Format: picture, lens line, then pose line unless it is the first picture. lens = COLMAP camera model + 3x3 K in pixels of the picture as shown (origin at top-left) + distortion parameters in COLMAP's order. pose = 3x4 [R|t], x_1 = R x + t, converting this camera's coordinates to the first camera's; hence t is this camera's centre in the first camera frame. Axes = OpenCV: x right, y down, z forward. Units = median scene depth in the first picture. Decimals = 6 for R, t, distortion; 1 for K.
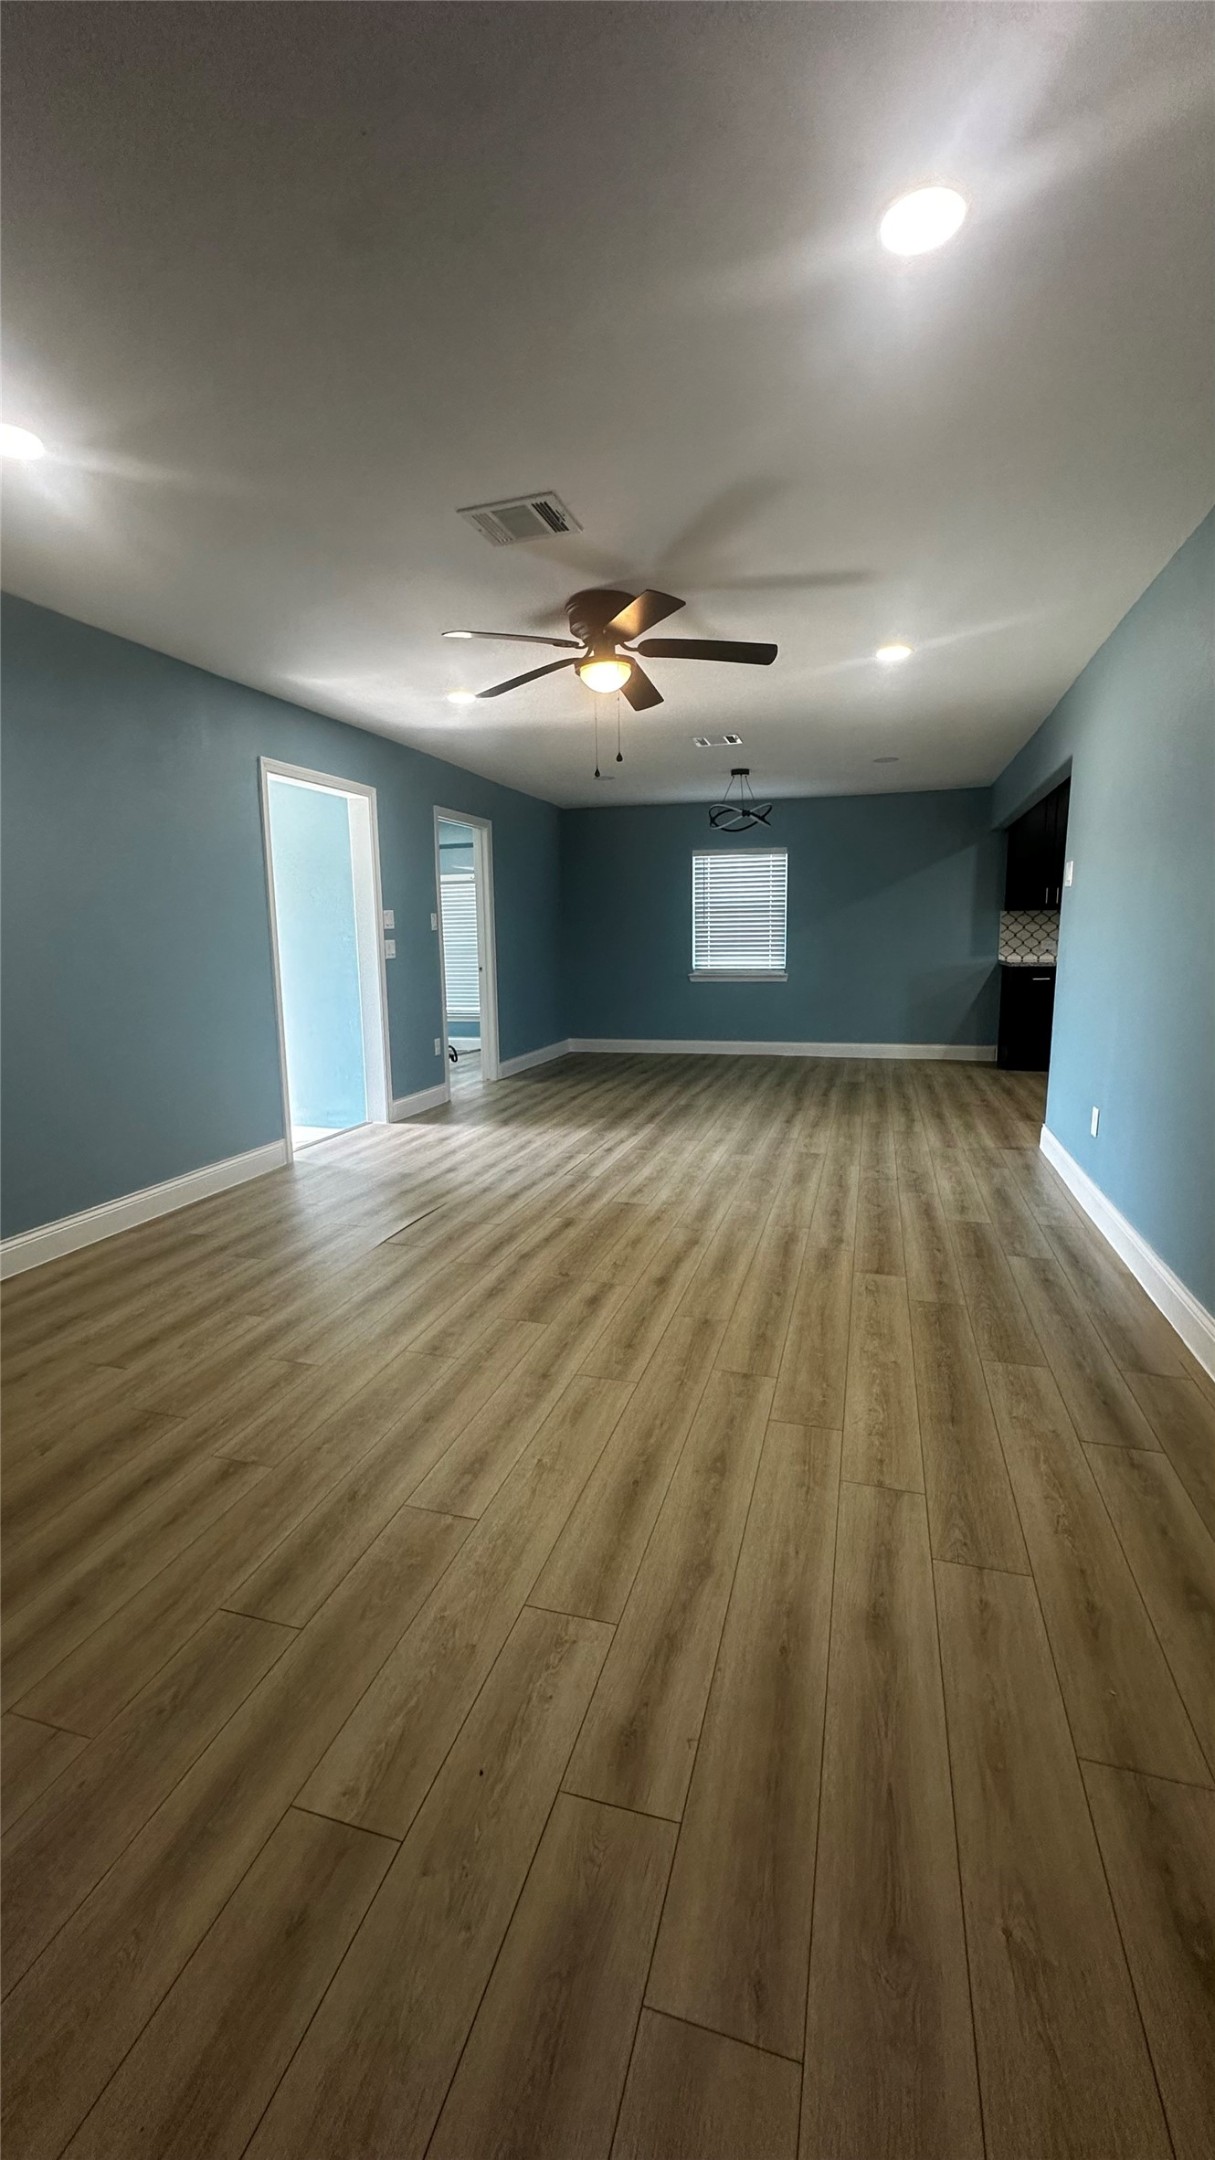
lens RADIAL K [[871.9, 0, 607.5], [0, 871.9, 1080.0], [0, 0, 1]] dist [-0.002635, -0.000111]
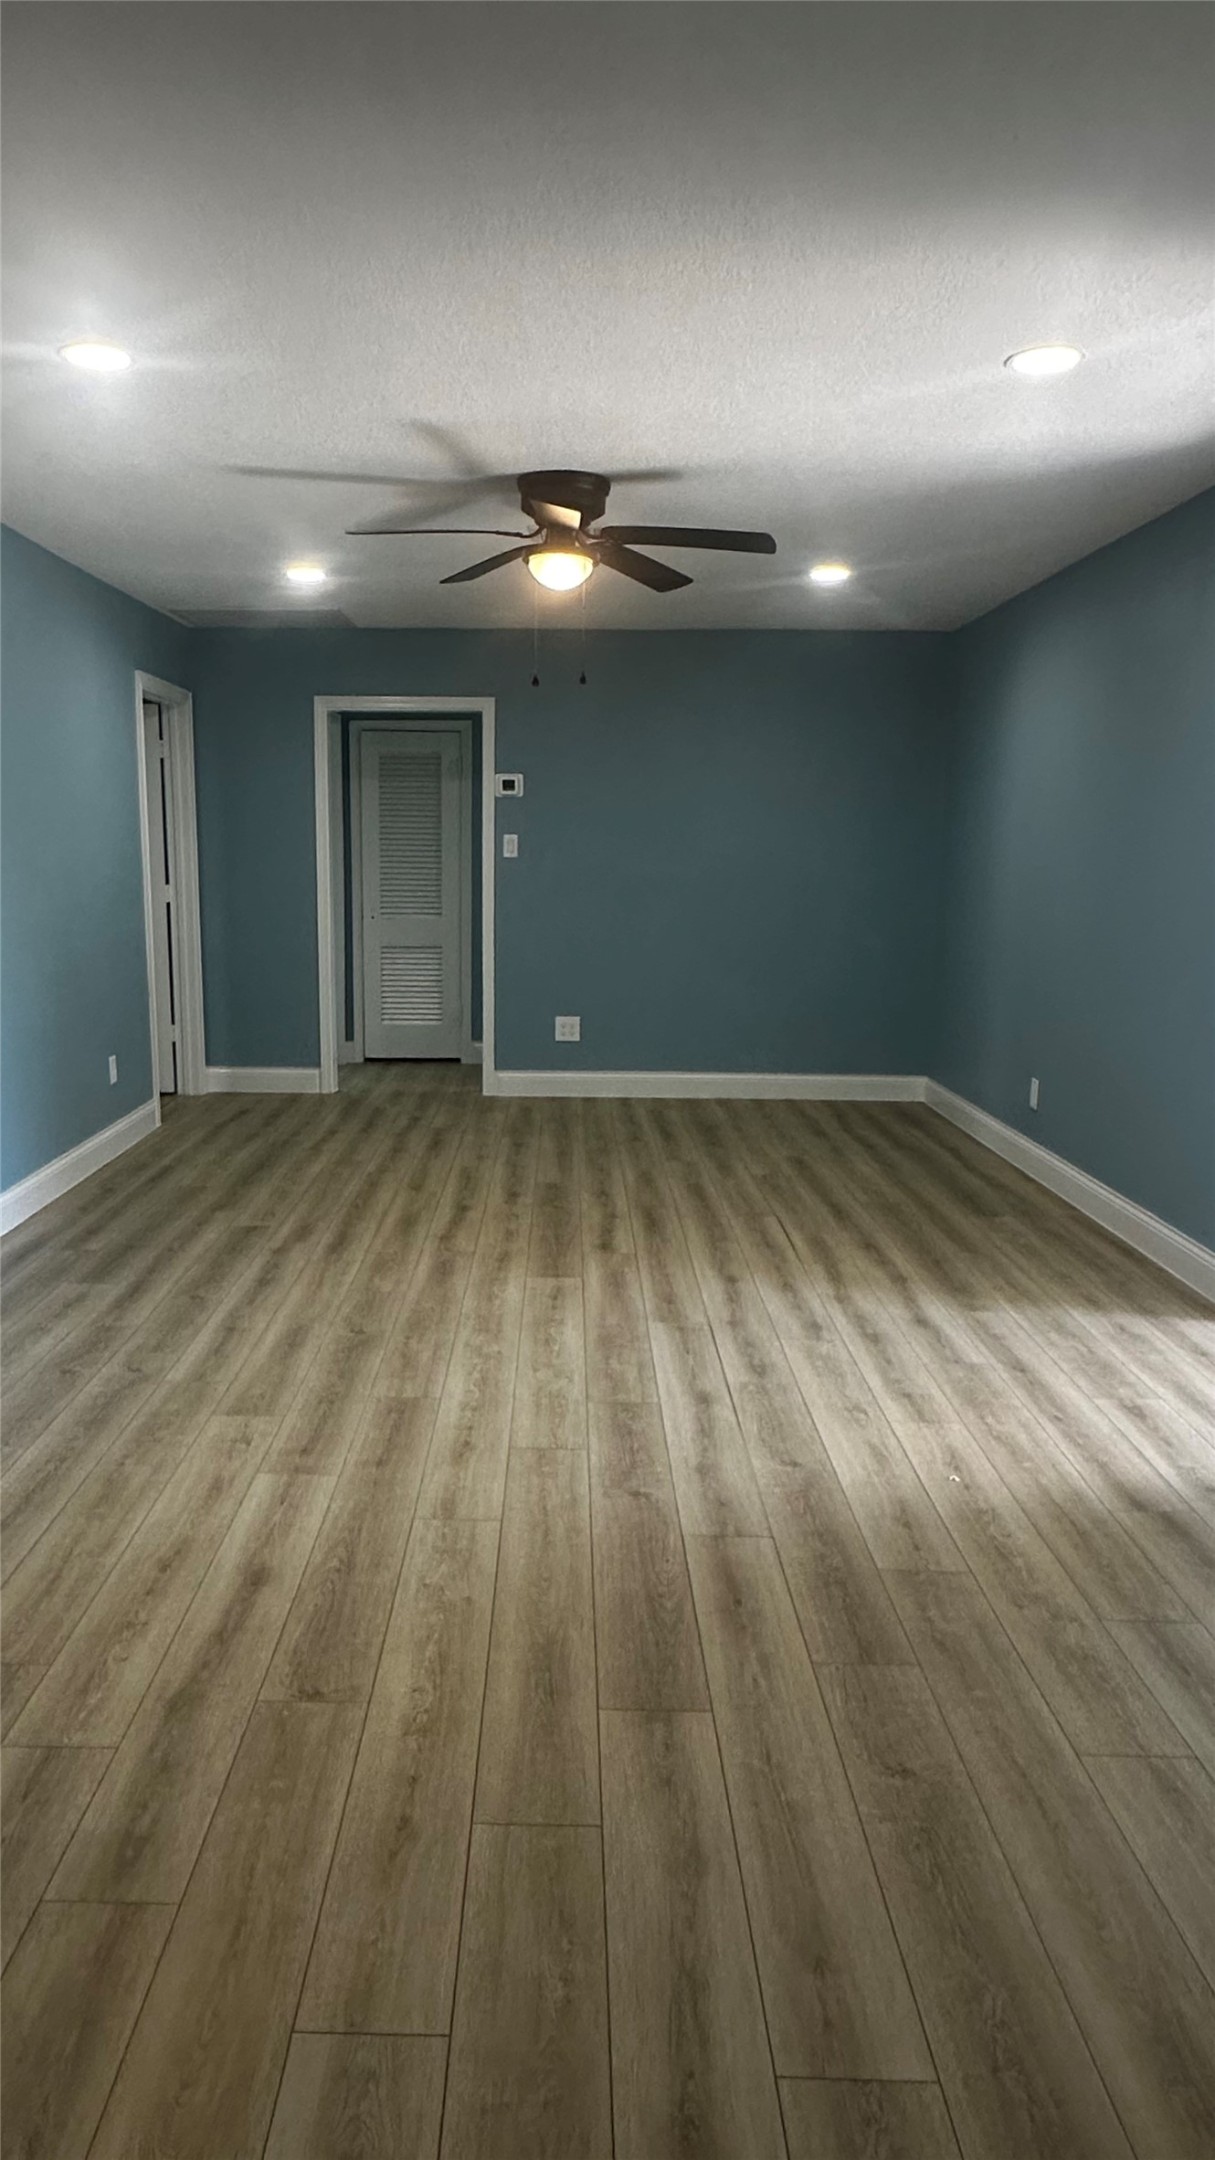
lens RADIAL K [[1482.8, 0, 607.5], [0, 1482.8, 1080.0], [0, 0, 1]] dist [0.003236, 0.000506]
pose [[-0.951841, 0.059201, -0.300821, 0.321117], [-0.041452, 0.947321, 0.317592, -0.376092], [0.303776, 0.314767, -0.899245, 1.960242]]
